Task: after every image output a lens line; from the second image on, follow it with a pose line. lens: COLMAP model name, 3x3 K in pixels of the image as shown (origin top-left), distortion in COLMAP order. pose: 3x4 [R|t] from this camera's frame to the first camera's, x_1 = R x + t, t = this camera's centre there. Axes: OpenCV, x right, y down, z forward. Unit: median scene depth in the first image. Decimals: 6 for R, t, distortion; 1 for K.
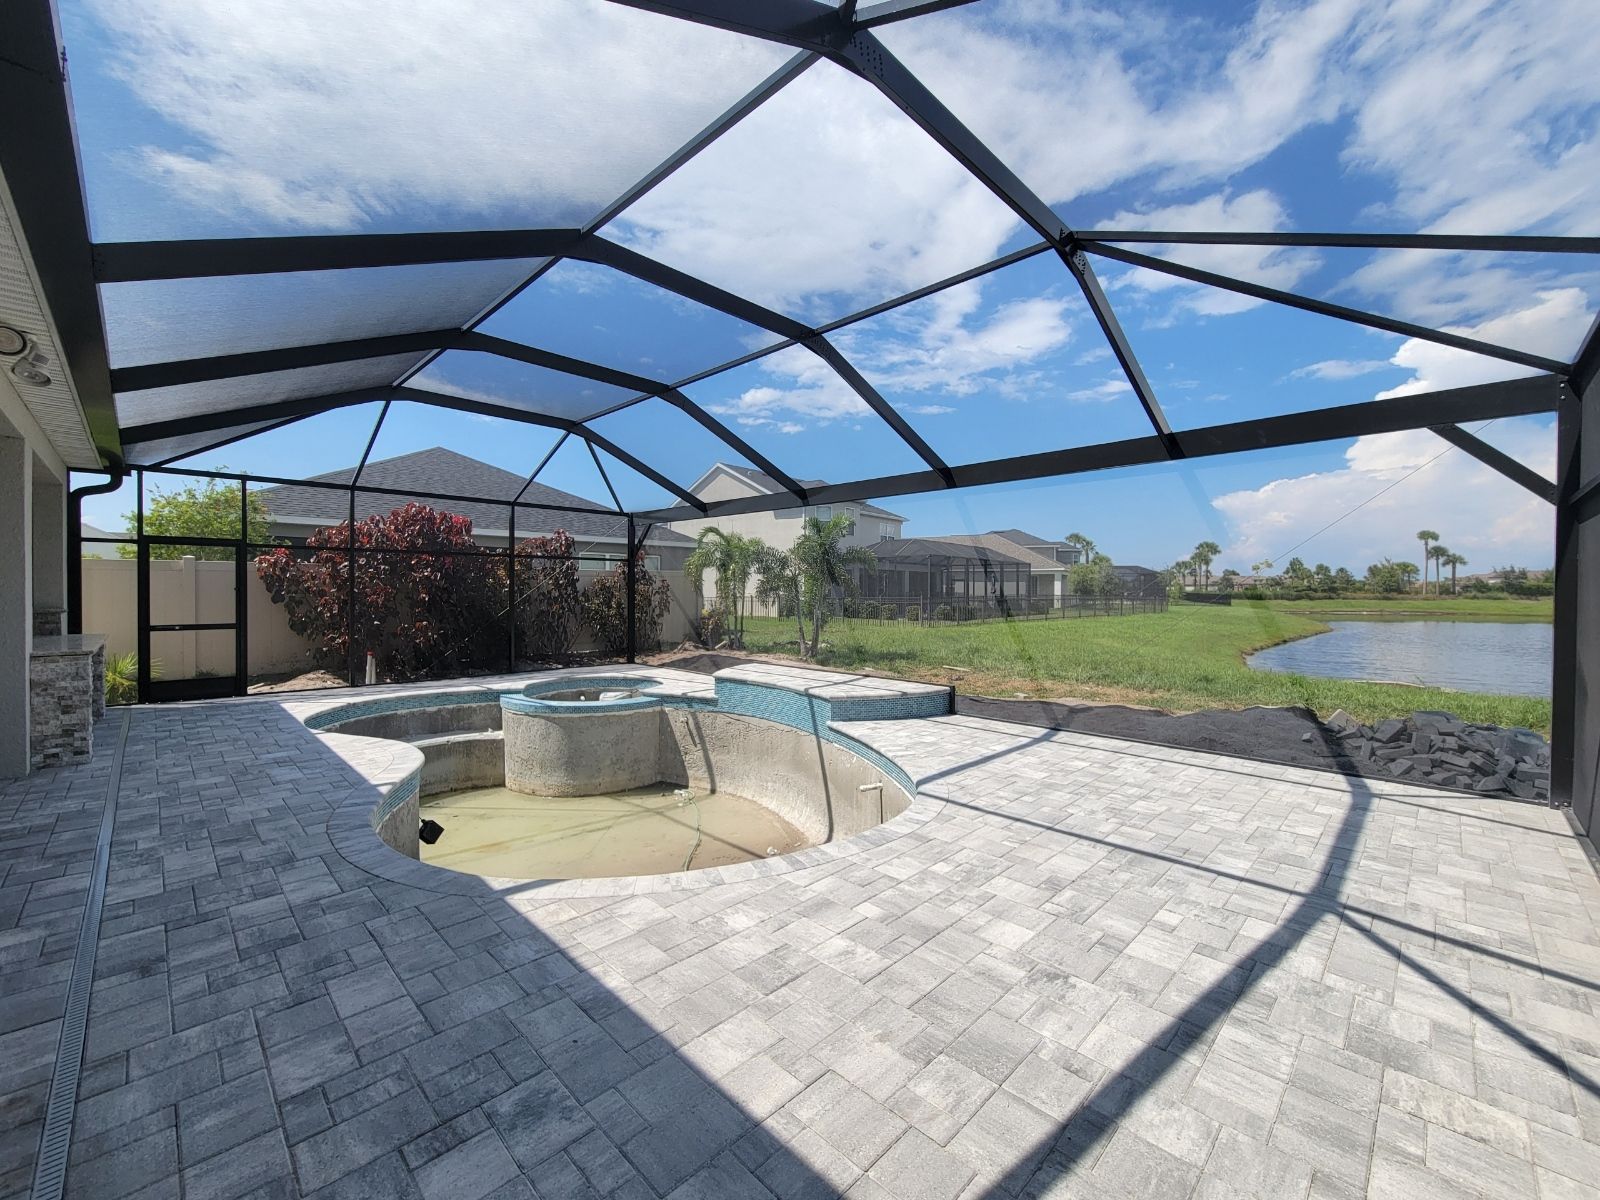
lens RADIAL K [[651.7, 0, 789.2], [0, 651.7, 600.6], [0, 0, 1]] dist [0.003147, -0.001943]
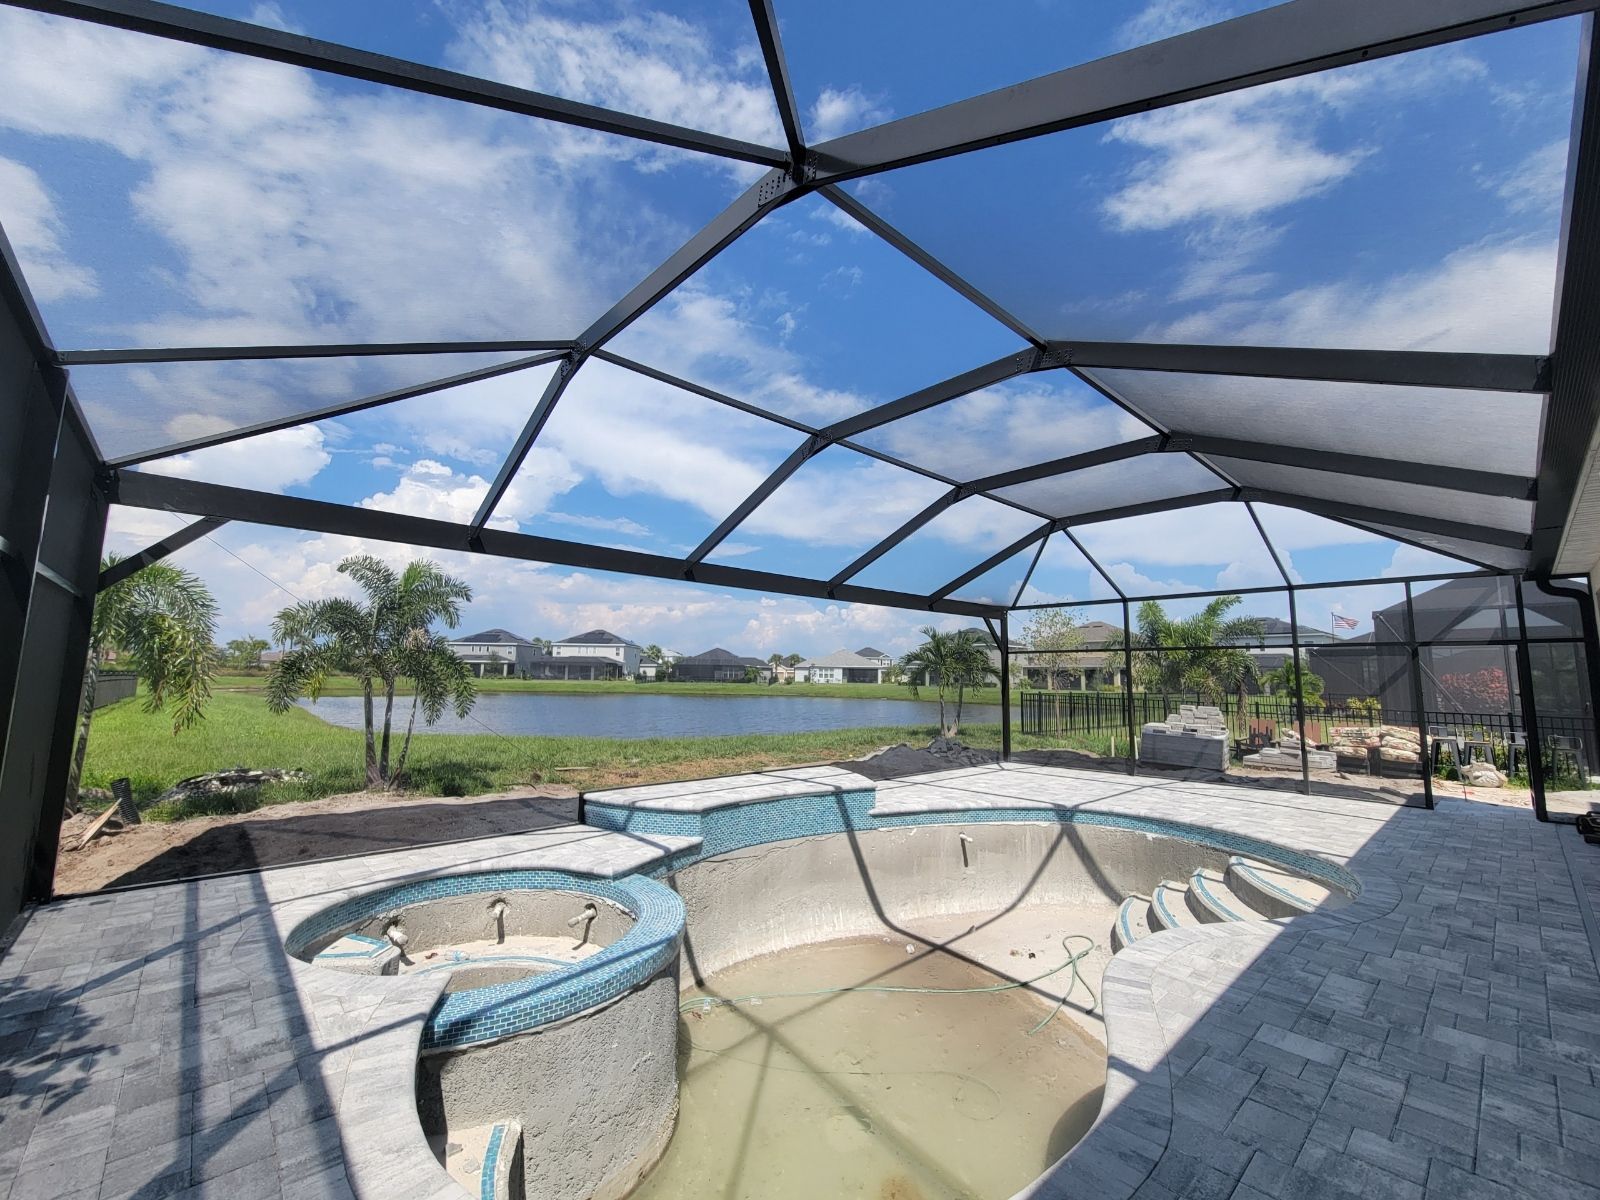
lens RADIAL K [[651.7, 0, 795.9], [0, 651.7, 585.3], [0, 0, 1]] dist [0.003147, -0.001943]
pose [[0.040831, 0.128695, 0.990843, -0.962587], [0.006066, 0.991620, -0.129045, -0.040835], [-0.999148, 0.011279, 0.039708, 0.974835]]
